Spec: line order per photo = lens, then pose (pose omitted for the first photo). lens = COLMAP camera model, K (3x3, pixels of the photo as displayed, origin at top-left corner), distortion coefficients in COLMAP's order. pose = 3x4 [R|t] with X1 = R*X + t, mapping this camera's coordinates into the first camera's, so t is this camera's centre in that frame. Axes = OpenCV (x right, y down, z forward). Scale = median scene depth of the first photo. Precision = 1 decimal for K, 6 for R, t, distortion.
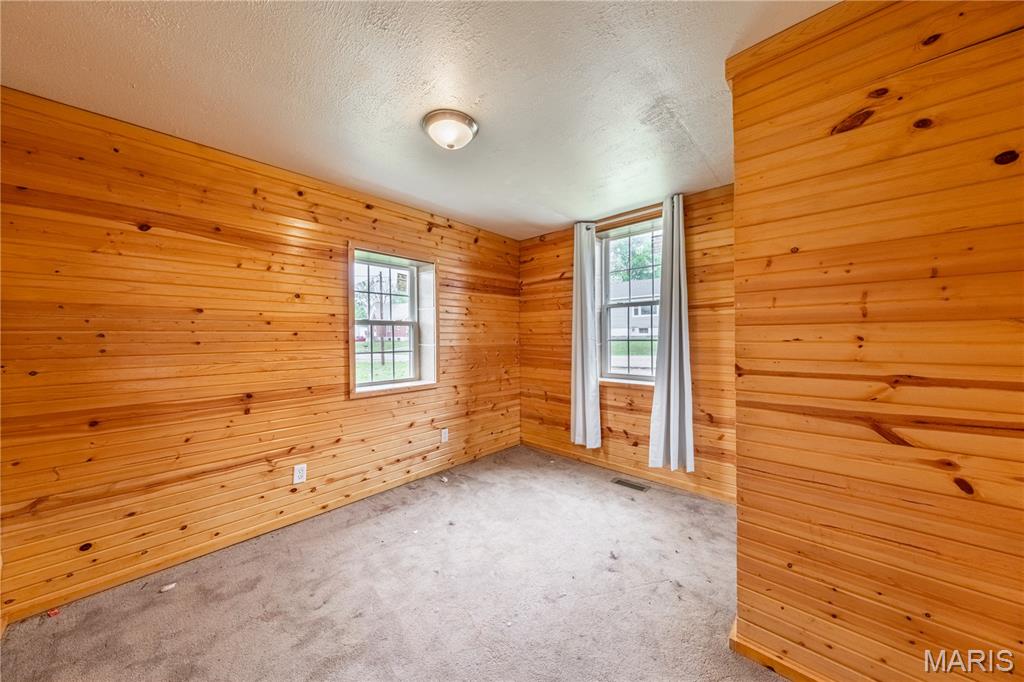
lens RADIAL K [[343.7, 0, 512.0], [0, 343.7, 341.0], [0, 0, 1]] dist [-0.000494, -0.000139]
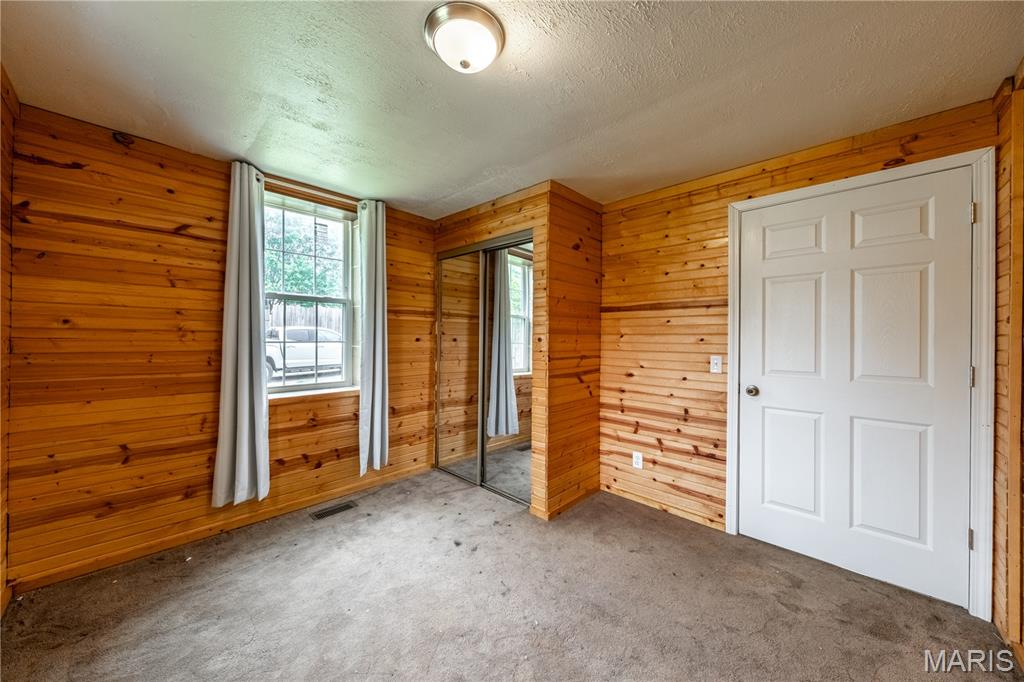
lens RADIAL K [[355.2, 0, 512.0], [0, 355.2, 341.0], [0, 0, 1]] dist [0.000815, -0.000018]
pose [[0.004985, 0.001053, 0.999987, -0.551432], [0.004339, 0.999990, -0.001075, -0.001801], [-0.999978, 0.004344, 0.004980, 0.561209]]
